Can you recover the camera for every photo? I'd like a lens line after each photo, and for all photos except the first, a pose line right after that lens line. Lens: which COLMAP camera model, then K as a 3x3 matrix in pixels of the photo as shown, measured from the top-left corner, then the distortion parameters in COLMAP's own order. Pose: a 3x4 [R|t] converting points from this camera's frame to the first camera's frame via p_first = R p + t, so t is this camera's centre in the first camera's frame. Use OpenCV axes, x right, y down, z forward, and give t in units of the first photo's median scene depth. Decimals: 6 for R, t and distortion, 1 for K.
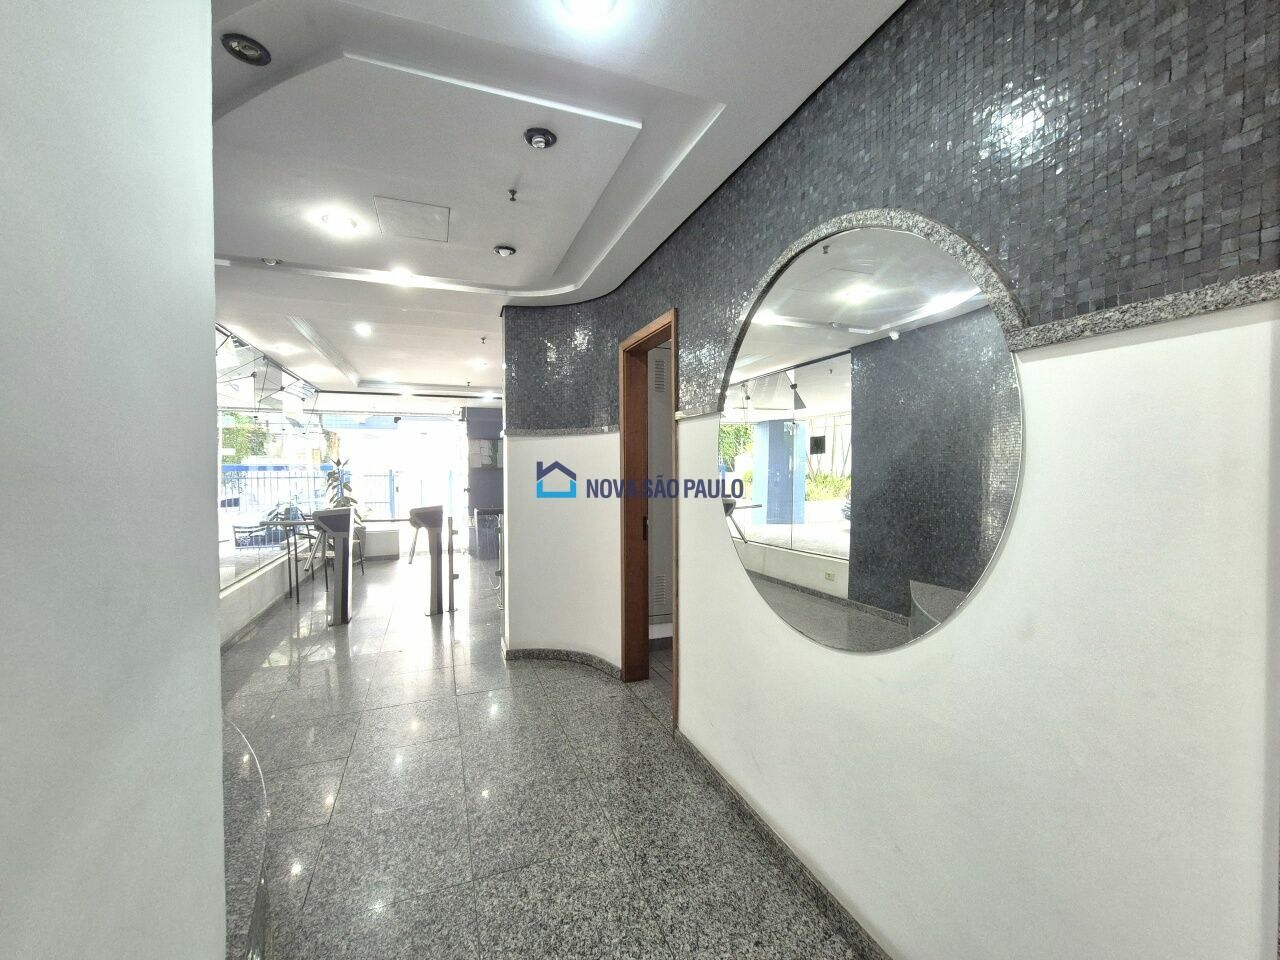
lens RADIAL K [[526.1, 0, 632.5], [0, 526.1, 480.9], [0, 0, 1]] dist [0.001117, -0.000021]
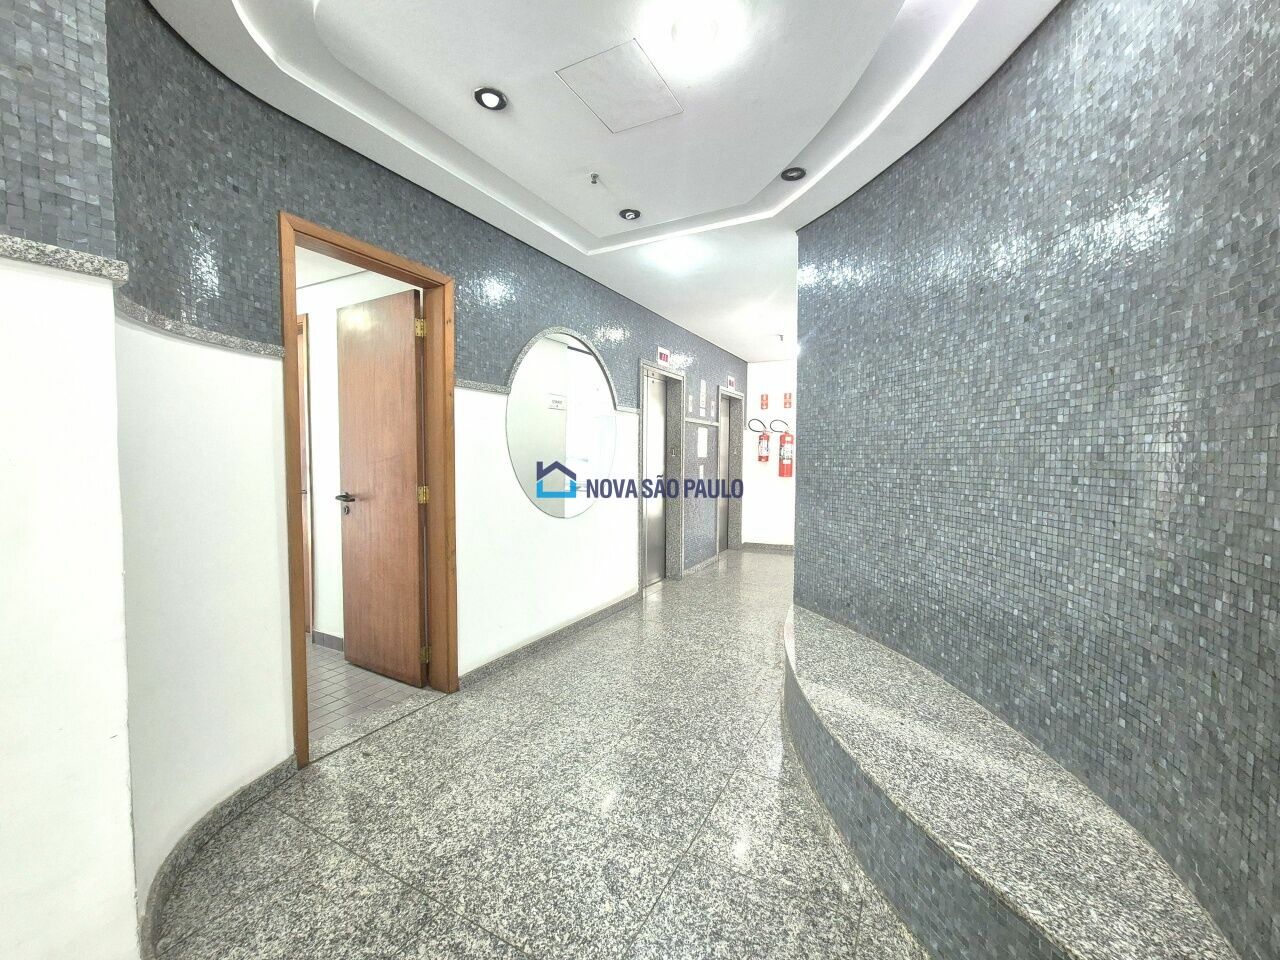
lens RADIAL K [[526.1, 0, 636.9], [0, 526.1, 478.9], [0, 0, 1]] dist [0.001117, -0.000021]
pose [[-0.649230, -0.036279, 0.759727, -1.238182], [0.019861, 0.997713, 0.064616, 0.009098], [-0.760333, 0.057040, -0.647024, 1.816911]]
